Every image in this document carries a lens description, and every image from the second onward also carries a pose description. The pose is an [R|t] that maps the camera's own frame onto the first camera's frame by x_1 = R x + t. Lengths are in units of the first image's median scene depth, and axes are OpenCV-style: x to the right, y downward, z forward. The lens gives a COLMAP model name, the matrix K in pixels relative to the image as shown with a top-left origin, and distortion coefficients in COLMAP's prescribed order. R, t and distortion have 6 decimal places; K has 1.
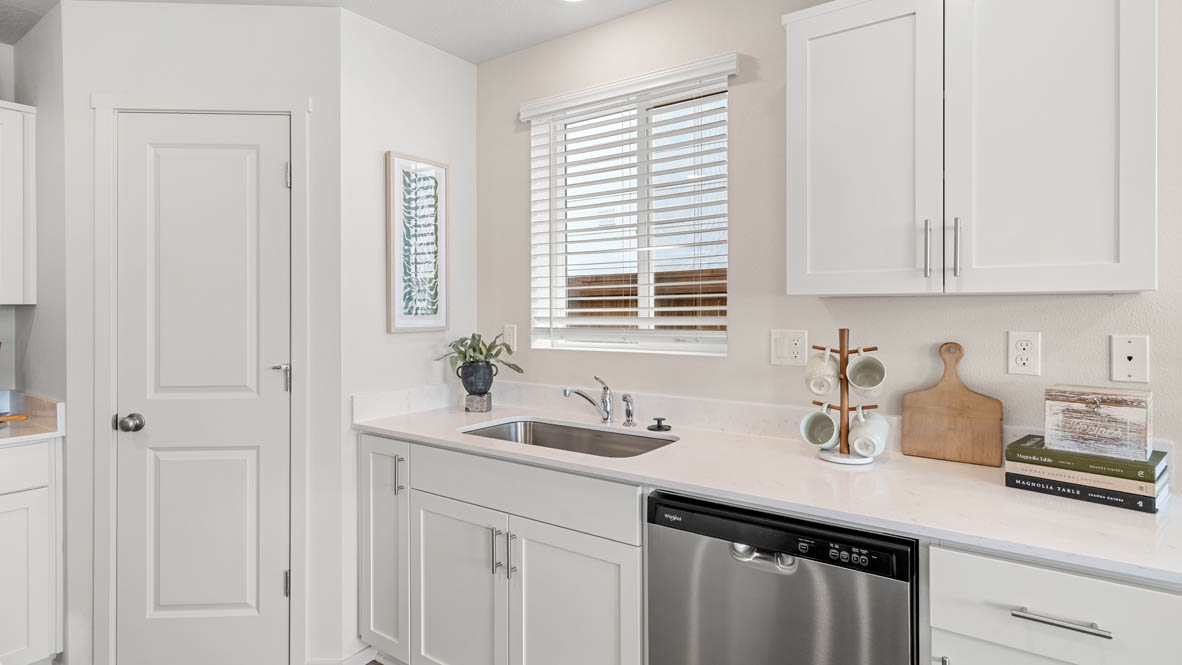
lens RADIAL K [[631.8, 0, 596.0], [0, 631.8, 328.6], [0, 0, 1]] dist [-0.003220, -0.000154]
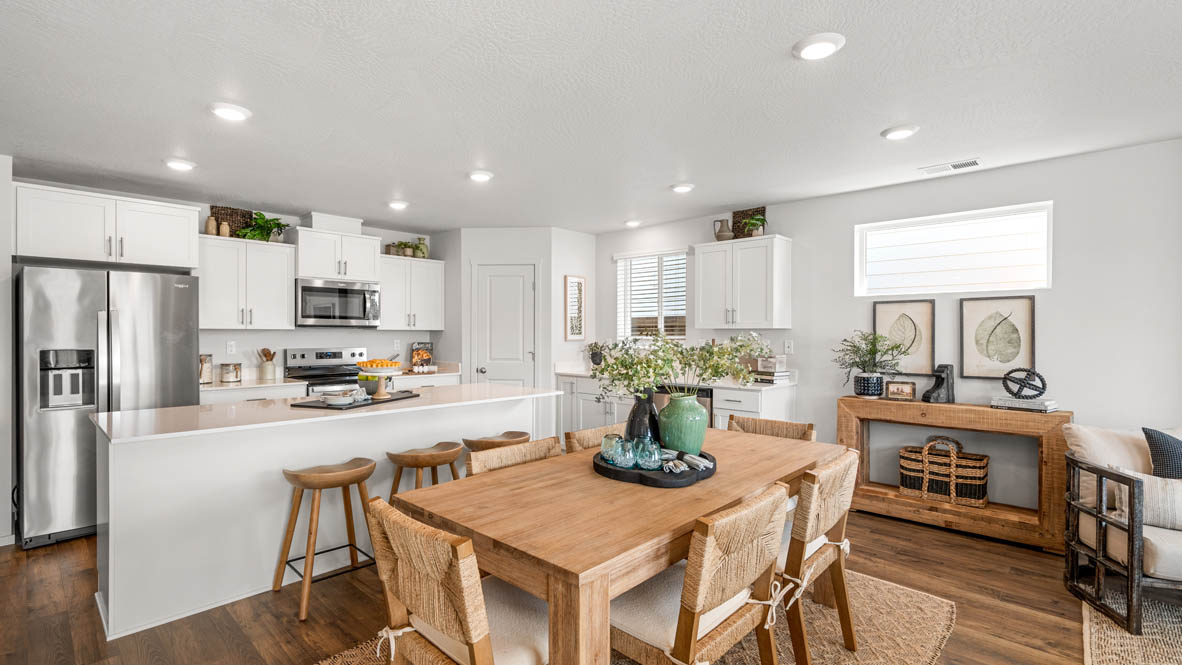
lens RADIAL K [[533.8, 0, 594.8], [0, 533.8, 338.3], [0, 0, 1]] dist [-0.000135, 0.000017]
pose [[0.992453, 0.006502, -0.122450, 0.083142], [-0.009032, 0.999757, -0.020117, 0.040971], [0.122289, 0.021071, 0.992271, -1.295921]]
